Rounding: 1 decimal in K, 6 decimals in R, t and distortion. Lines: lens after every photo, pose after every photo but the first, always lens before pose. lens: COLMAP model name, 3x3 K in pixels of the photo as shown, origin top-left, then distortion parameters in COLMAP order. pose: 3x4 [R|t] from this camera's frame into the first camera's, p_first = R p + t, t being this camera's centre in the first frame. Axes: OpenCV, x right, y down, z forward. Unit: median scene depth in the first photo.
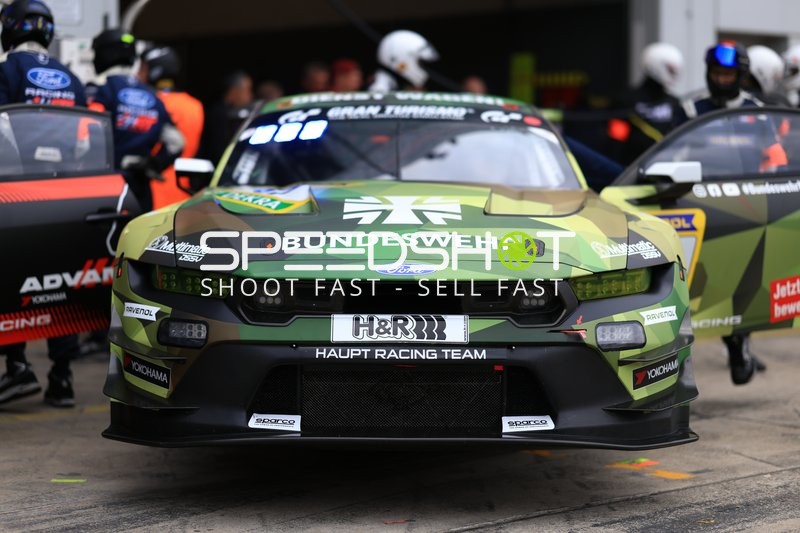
lens RADIAL K [[1954.4, 0, 400.0], [0, 1954.4, 266.5], [0, 0, 1]] dist [0.116148, -0.746025]
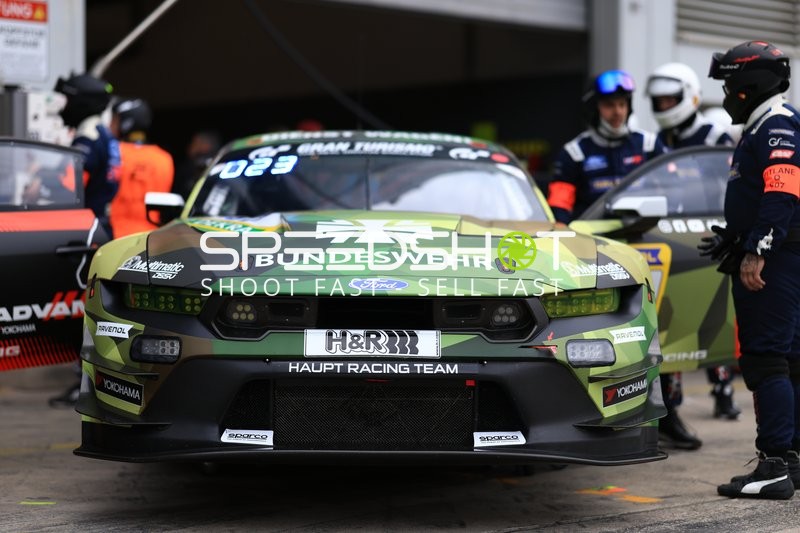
lens RADIAL K [[1954.4, 0, 400.0], [0, 1954.4, 266.5], [0, 0, 1]] dist [0.116148, -0.746025]
pose [[0.999737, 0.003954, 0.022604, -0.008473], [-0.002844, 0.998797, -0.048945, 0.039800], [-0.022770, 0.048868, 0.998546, -0.007652]]
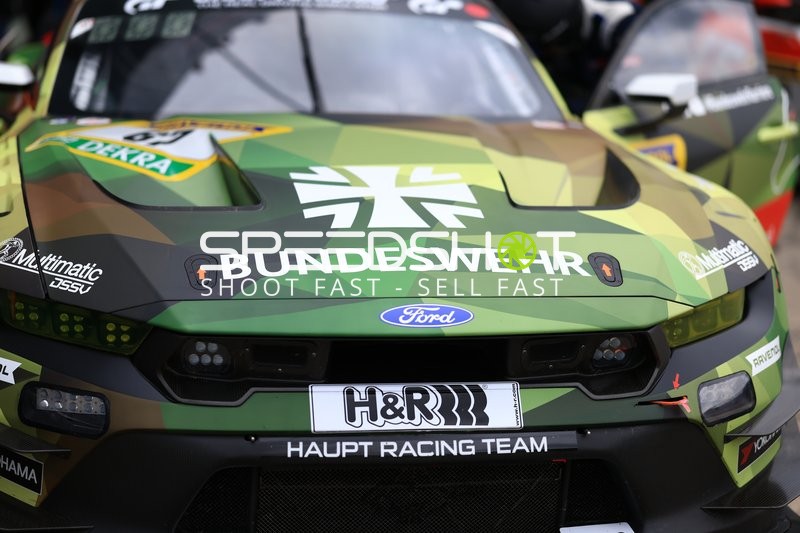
lens RADIAL K [[1954.4, 0, 400.0], [0, 1954.4, 266.5], [0, 0, 1]] dist [0.116148, -0.746025]
pose [[0.984664, -0.011631, 0.174076, -0.111962], [-0.010466, 0.992041, 0.125483, -0.090803], [-0.174150, -0.125380, 0.976704, 0.363738]]
